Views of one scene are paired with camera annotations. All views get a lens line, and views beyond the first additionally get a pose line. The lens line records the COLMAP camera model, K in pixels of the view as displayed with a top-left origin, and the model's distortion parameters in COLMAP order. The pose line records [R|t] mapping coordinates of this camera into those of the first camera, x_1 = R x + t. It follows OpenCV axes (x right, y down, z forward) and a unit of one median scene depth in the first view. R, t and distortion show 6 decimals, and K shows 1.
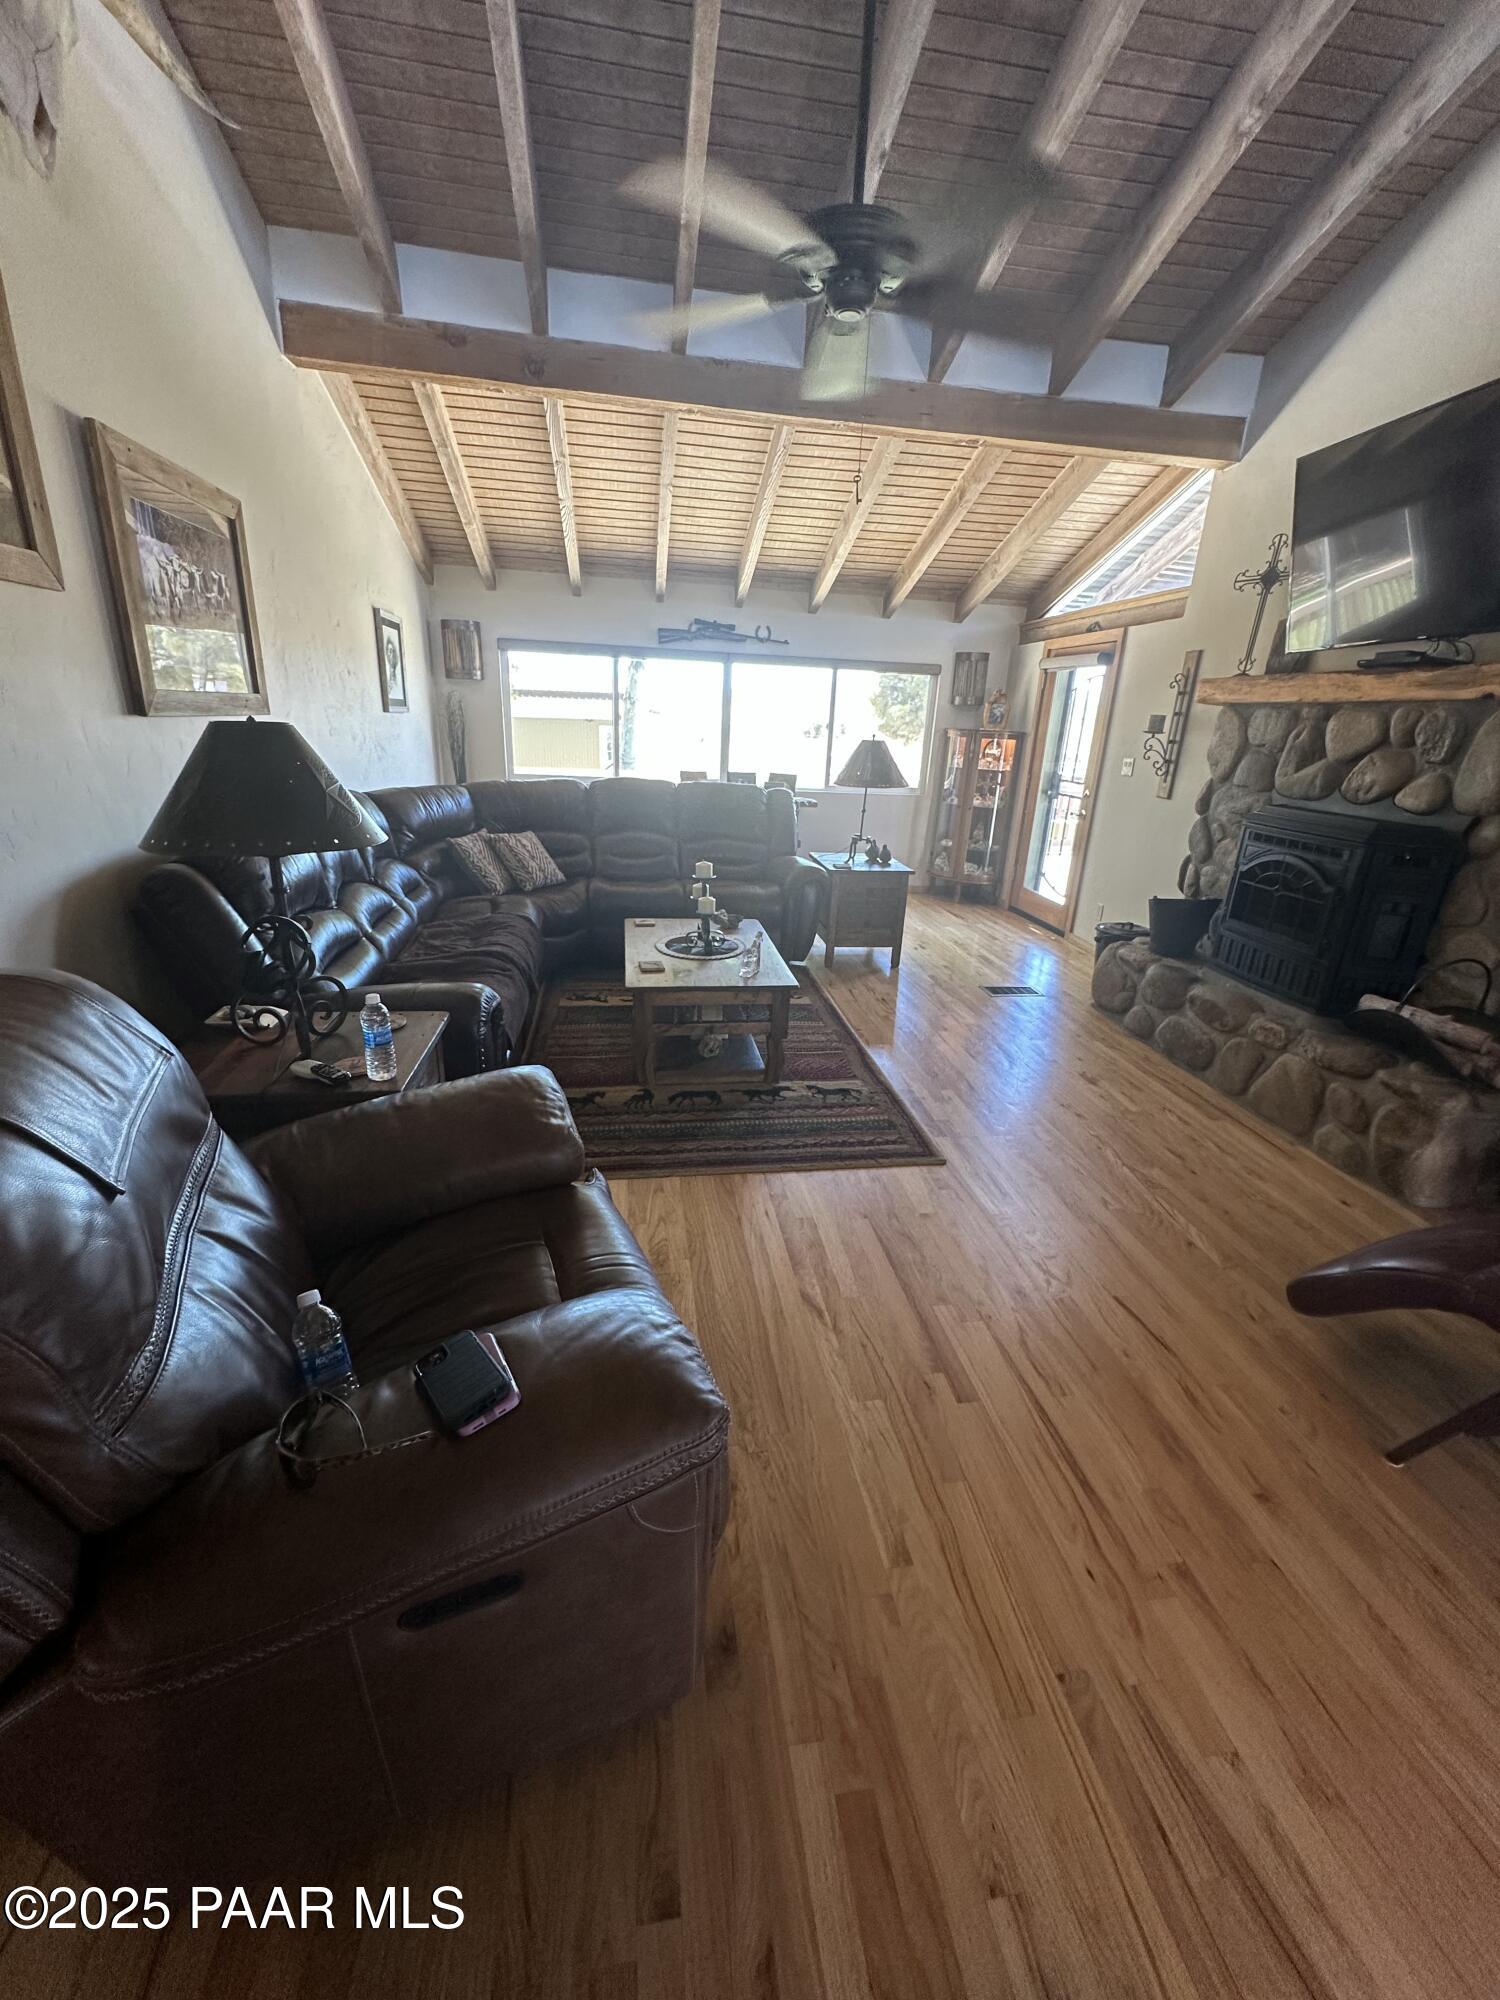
lens RADIAL K [[798.8, 0, 745.6], [0, 798.8, 1000.6], [0, 0, 1]] dist [-0.003617, 0.000073]
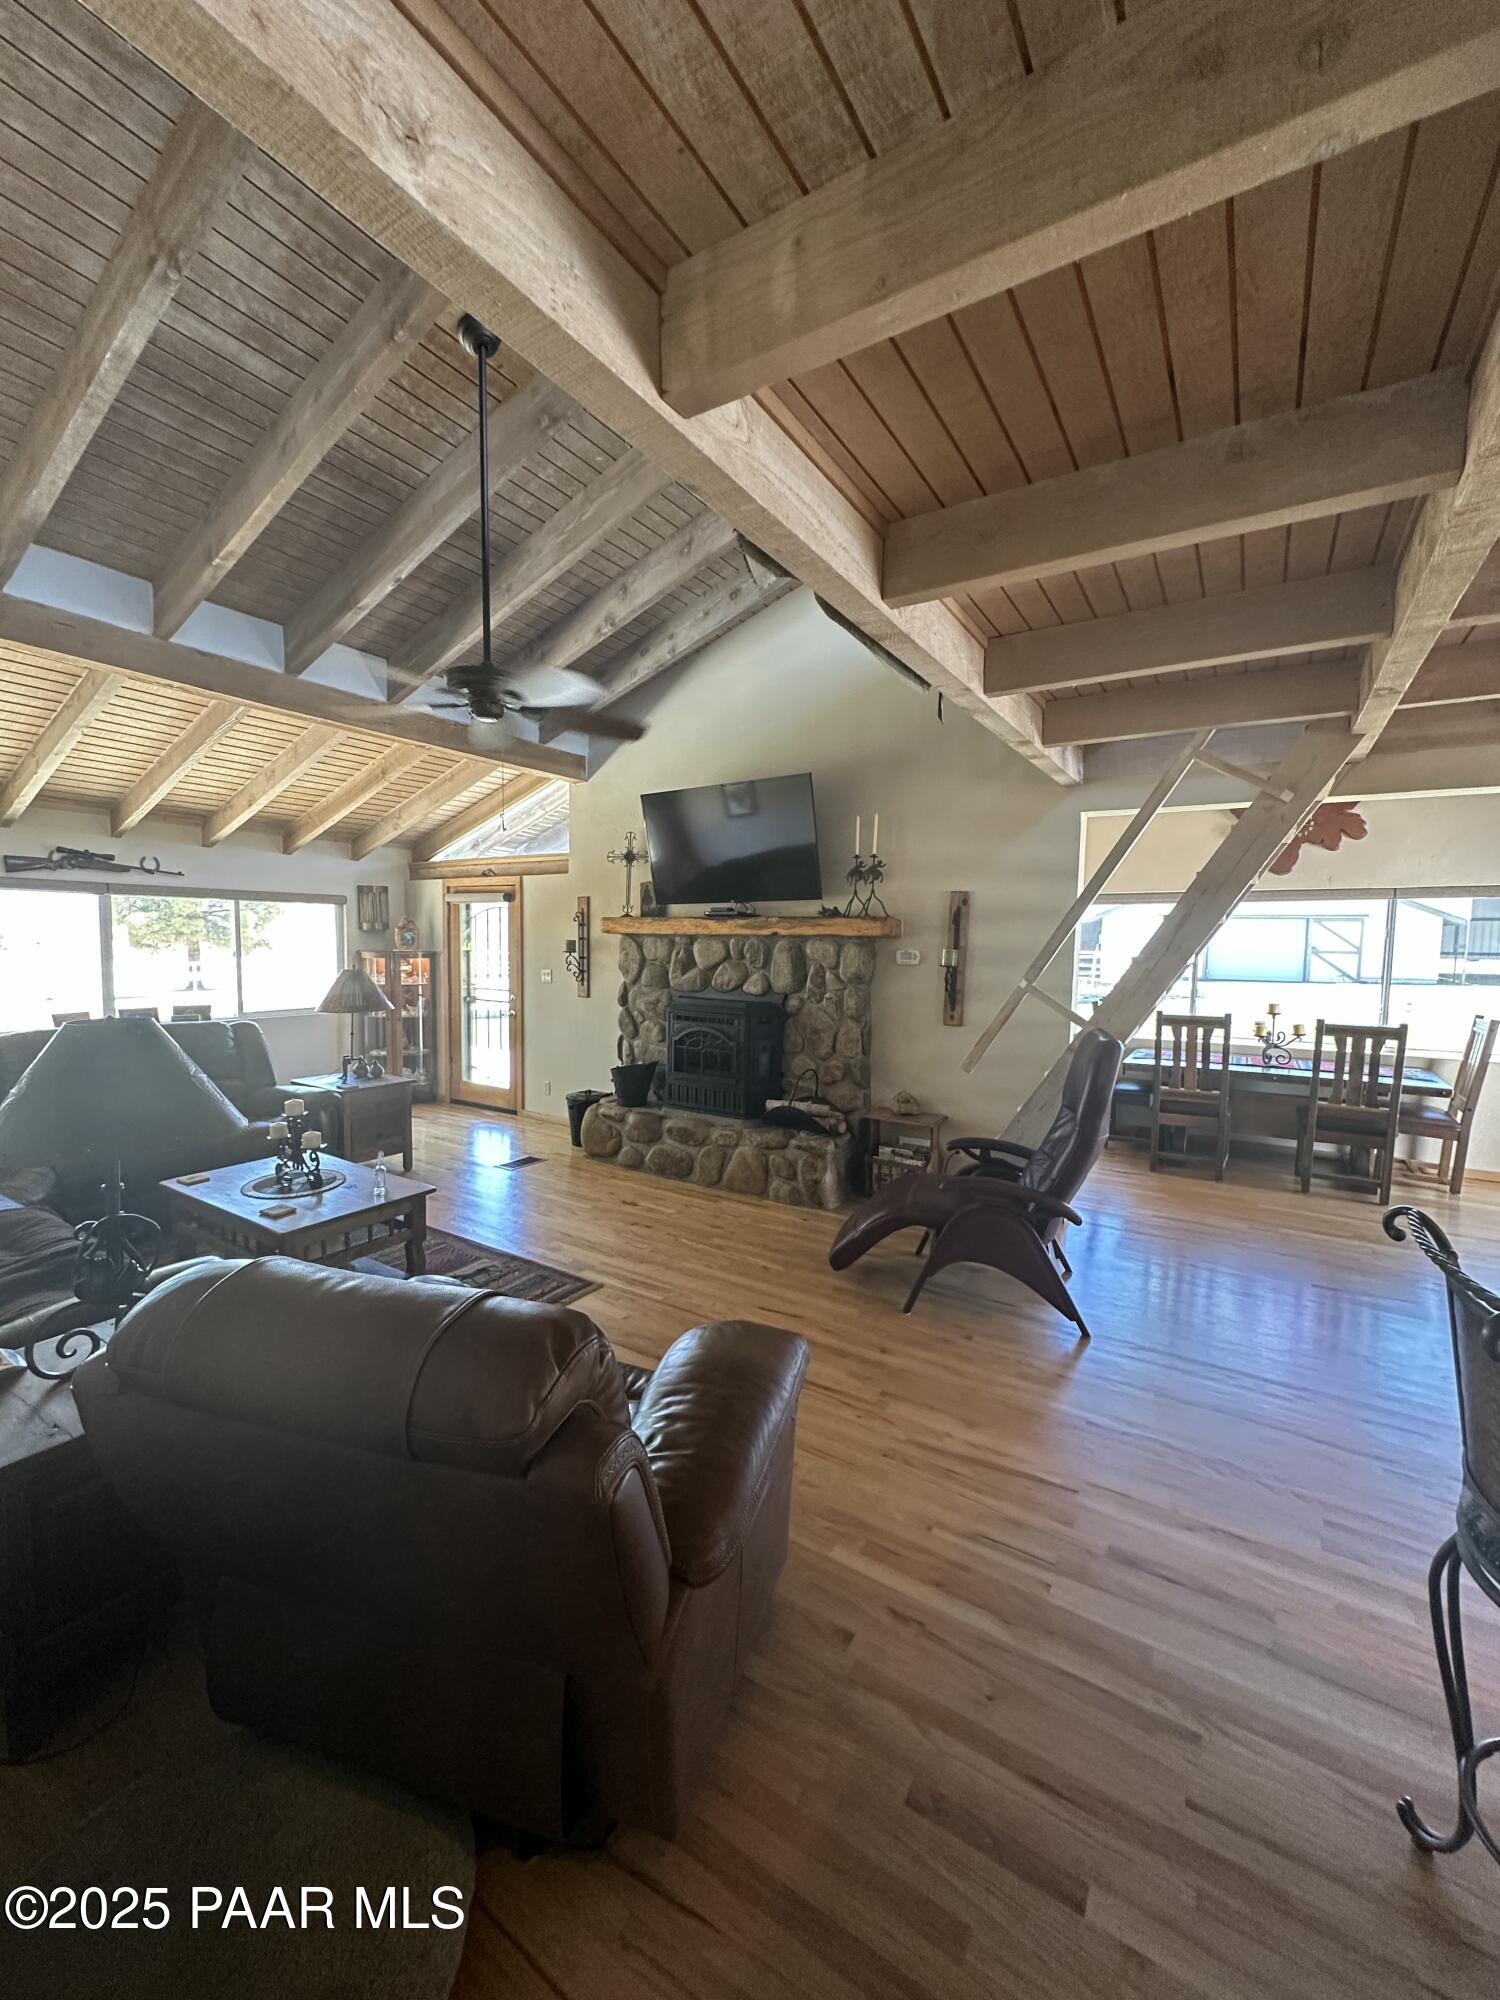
lens RADIAL K [[797.7, 0, 750.0], [0, 797.7, 1000.0], [0, 0, 1]] dist [-0.002243, 0.000138]
pose [[0.655233, -0.091826, 0.749825, -0.382759], [0.266081, 0.957029, -0.115313, -0.020124], [-0.707015, 0.275071, 0.651510, -0.105959]]
